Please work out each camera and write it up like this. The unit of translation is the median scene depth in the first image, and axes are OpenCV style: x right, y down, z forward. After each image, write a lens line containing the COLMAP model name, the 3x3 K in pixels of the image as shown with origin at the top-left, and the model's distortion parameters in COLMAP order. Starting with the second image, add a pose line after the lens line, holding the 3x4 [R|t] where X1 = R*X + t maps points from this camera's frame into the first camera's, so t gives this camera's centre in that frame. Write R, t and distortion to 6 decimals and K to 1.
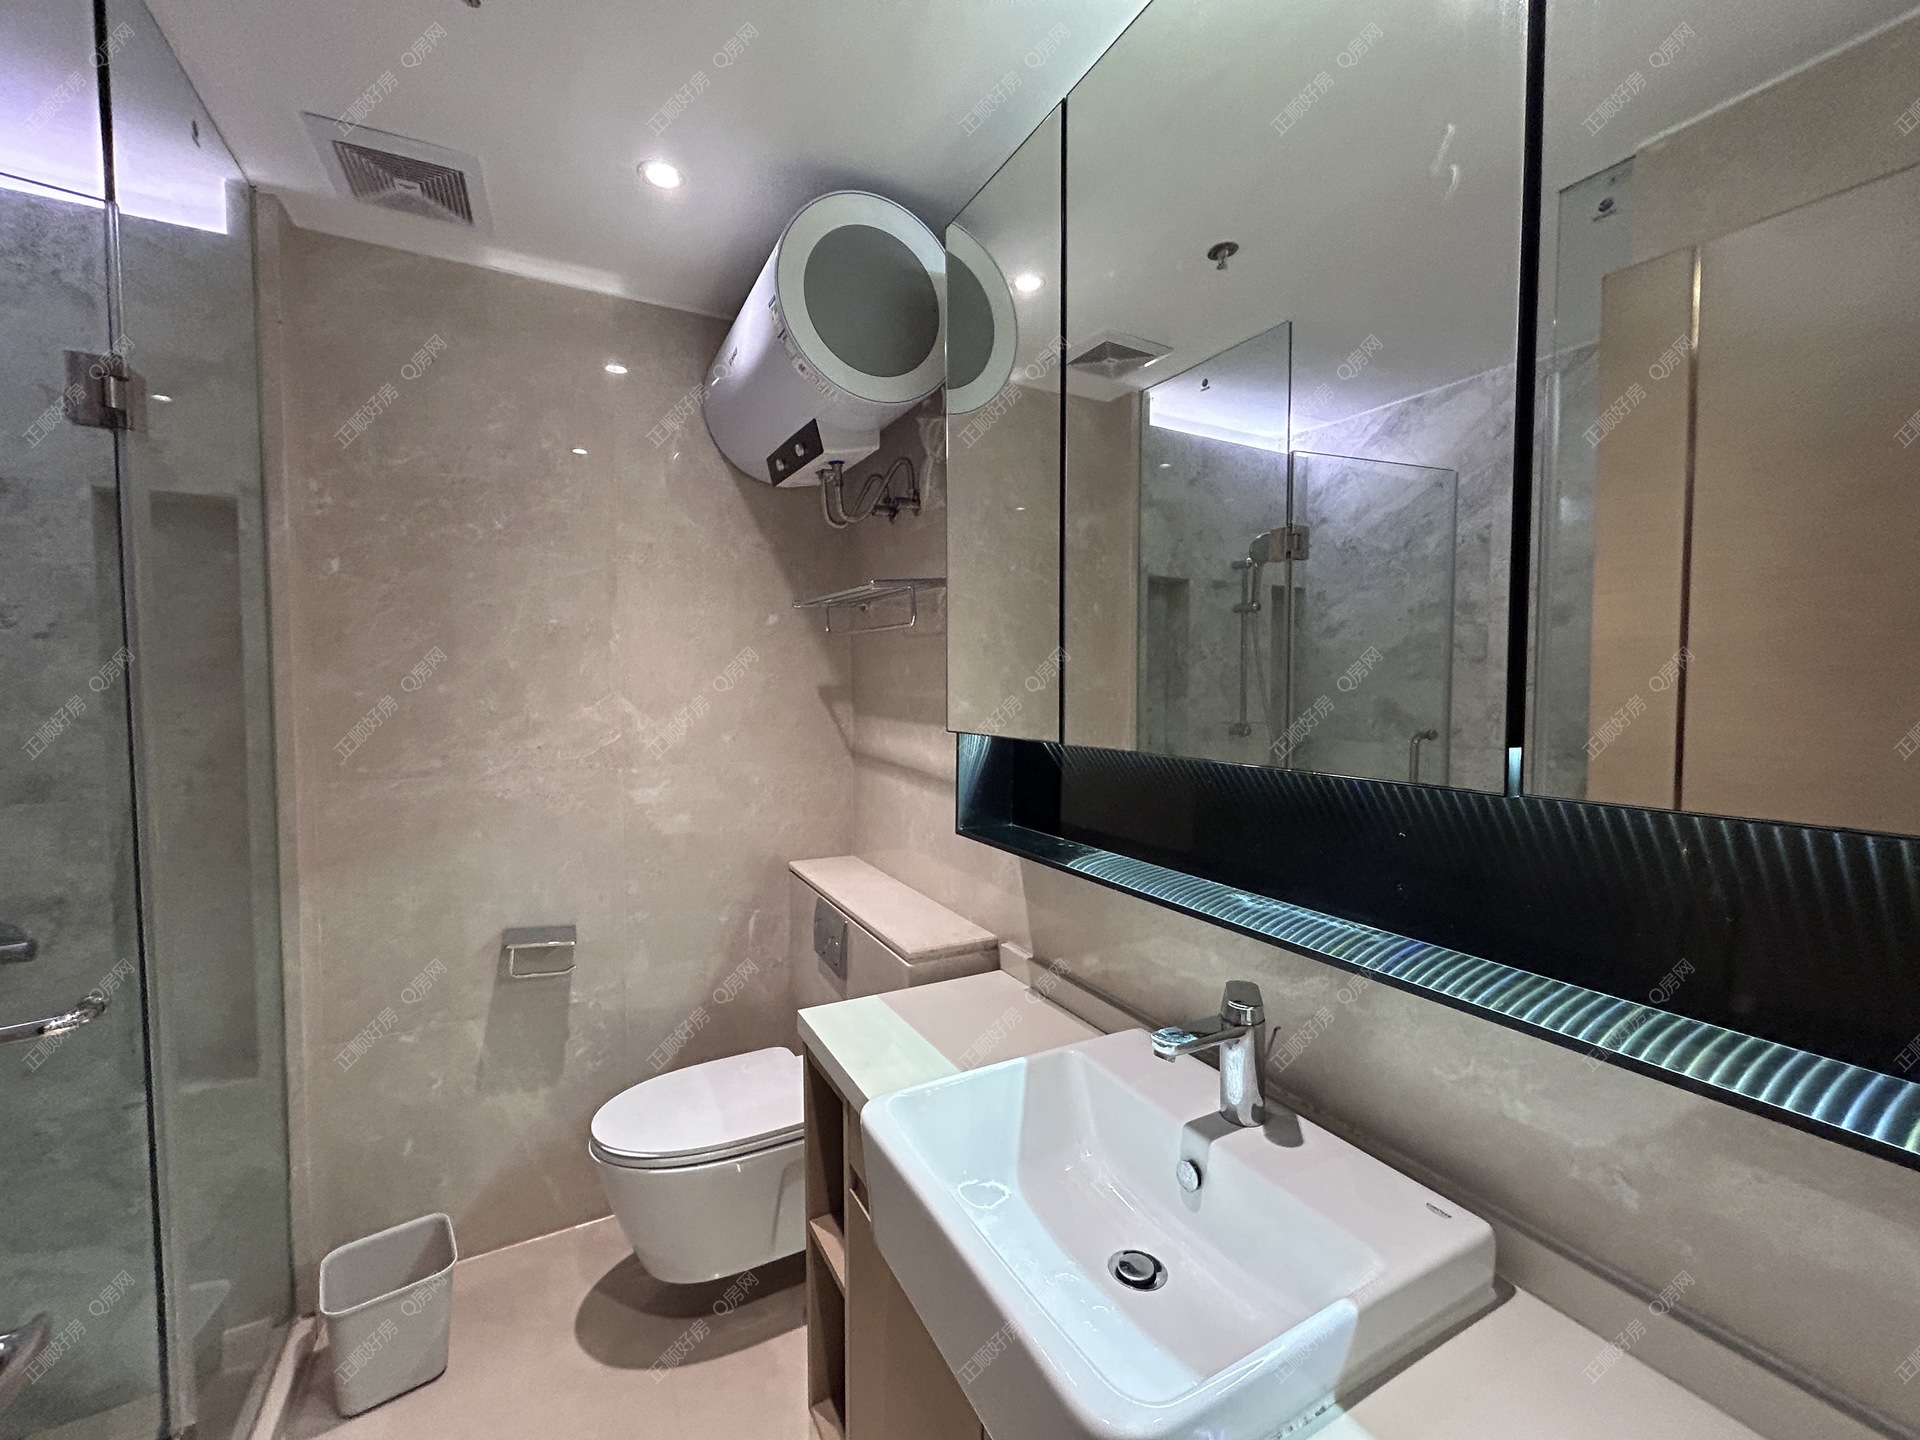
lens RADIAL K [[778.9, 0, 962.9], [0, 778.9, 715.4], [0, 0, 1]] dist [-0.002405, 0.002581]
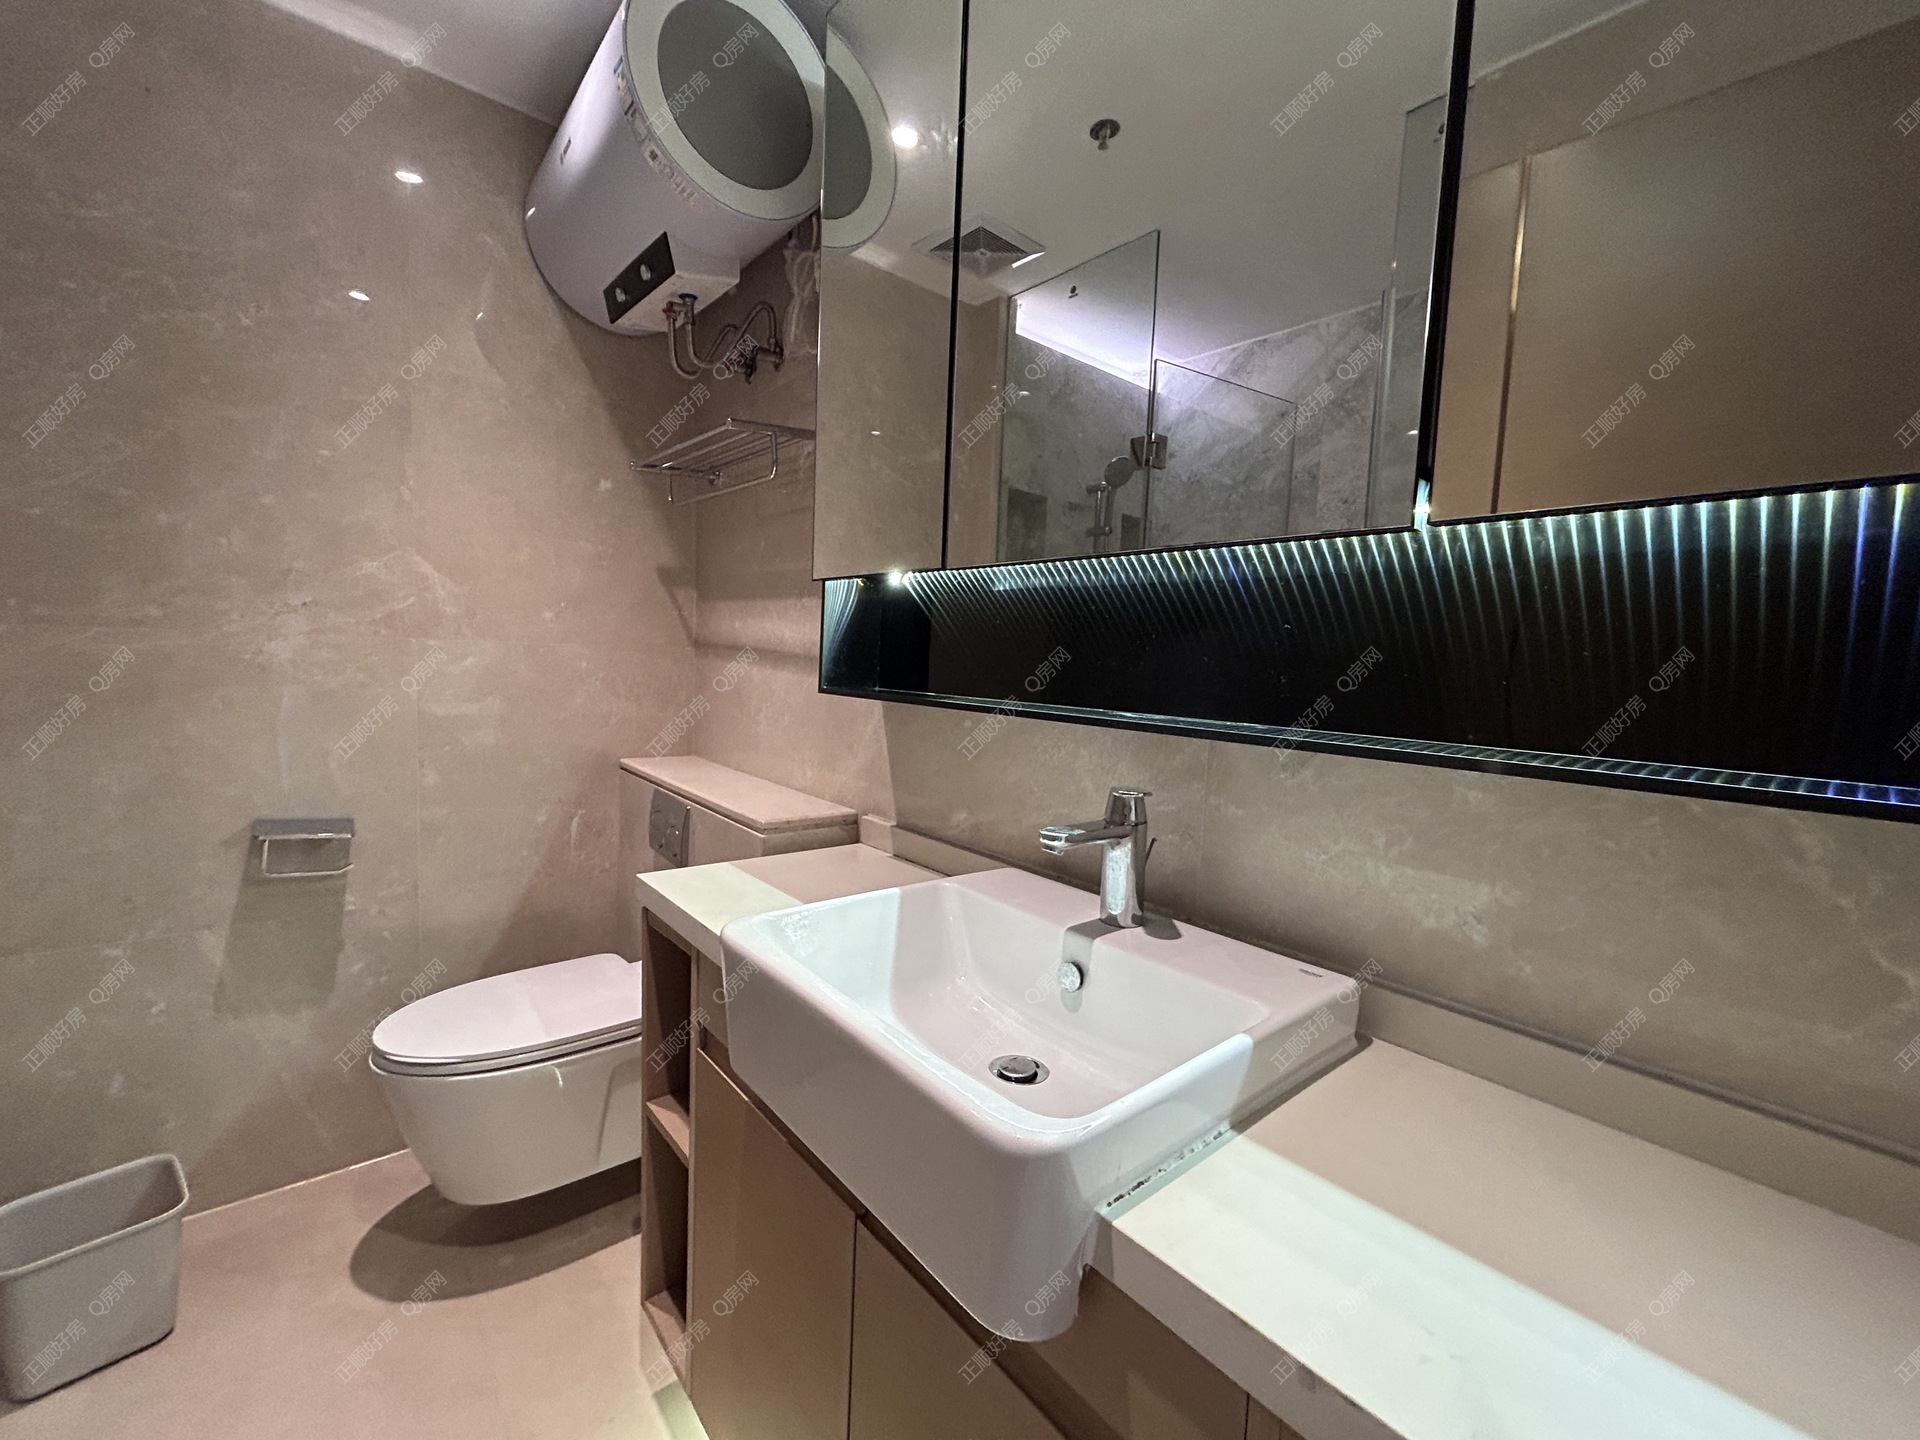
lens RADIAL K [[778.9, 0, 962.6], [0, 778.9, 716.9], [0, 0, 1]] dist [-0.002405, 0.002581]
pose [[0.978080, 0.025951, 0.206608, -0.026732], [-0.034445, 0.998698, 0.037620, 0.113815], [-0.205363, -0.043912, 0.977700, 0.040646]]
